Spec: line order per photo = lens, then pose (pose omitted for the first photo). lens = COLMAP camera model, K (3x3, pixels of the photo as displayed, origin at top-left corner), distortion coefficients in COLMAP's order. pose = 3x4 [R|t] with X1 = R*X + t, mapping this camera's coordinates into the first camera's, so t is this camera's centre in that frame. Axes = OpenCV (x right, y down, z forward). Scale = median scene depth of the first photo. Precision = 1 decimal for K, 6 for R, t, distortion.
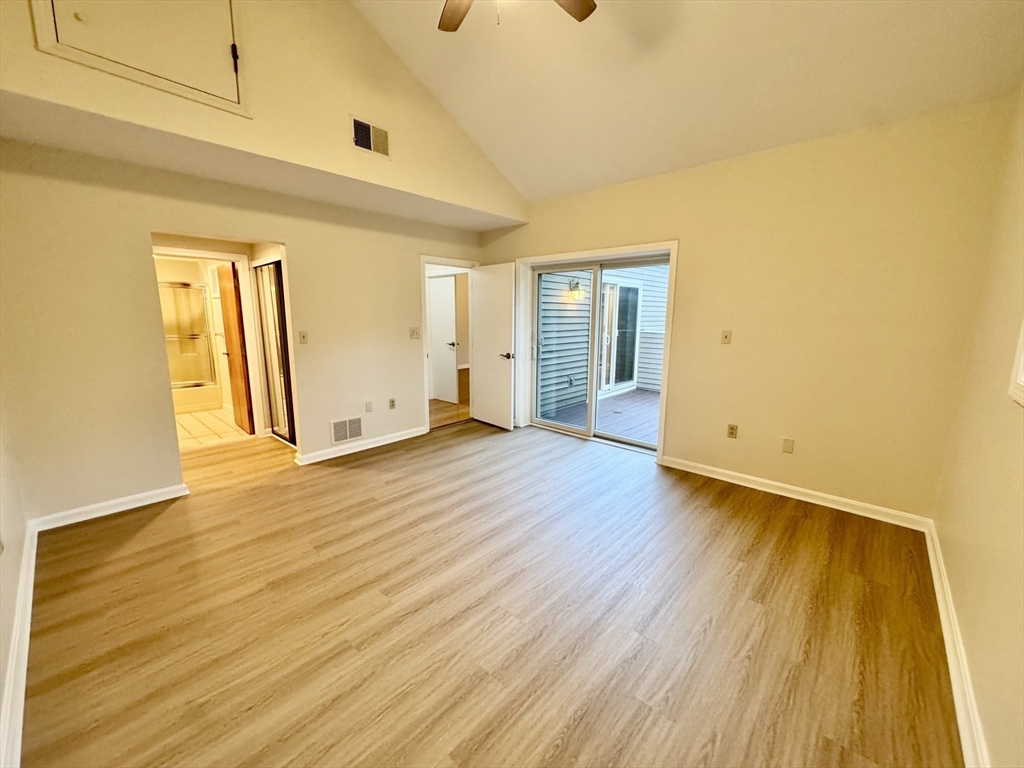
lens RADIAL K [[410.4, 0, 512.8], [0, 410.4, 383.1], [0, 0, 1]] dist [-0.002265, -0.000178]
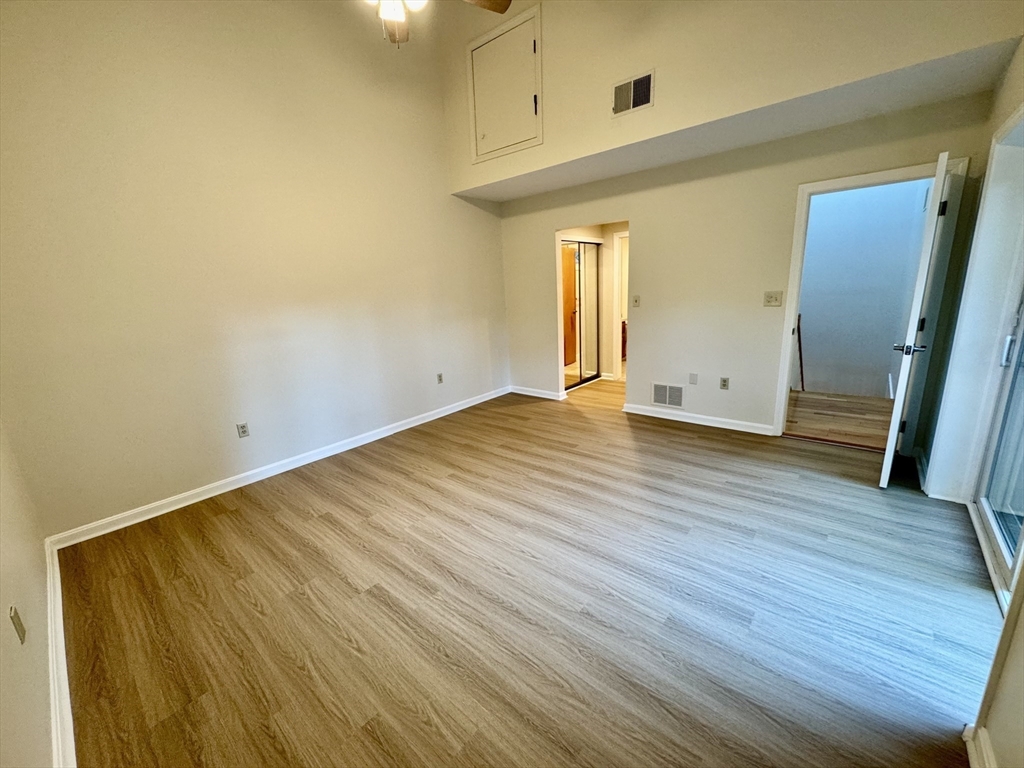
lens RADIAL K [[410.4, 0, 512.4], [0, 410.4, 385.3], [0, 0, 1]] dist [-0.002265, -0.000178]
pose [[0.023477, 0.231696, -0.972505, 0.866352], [-0.114207, 0.967026, 0.227633, -0.147549], [0.993180, 0.105723, 0.049164, 0.873265]]
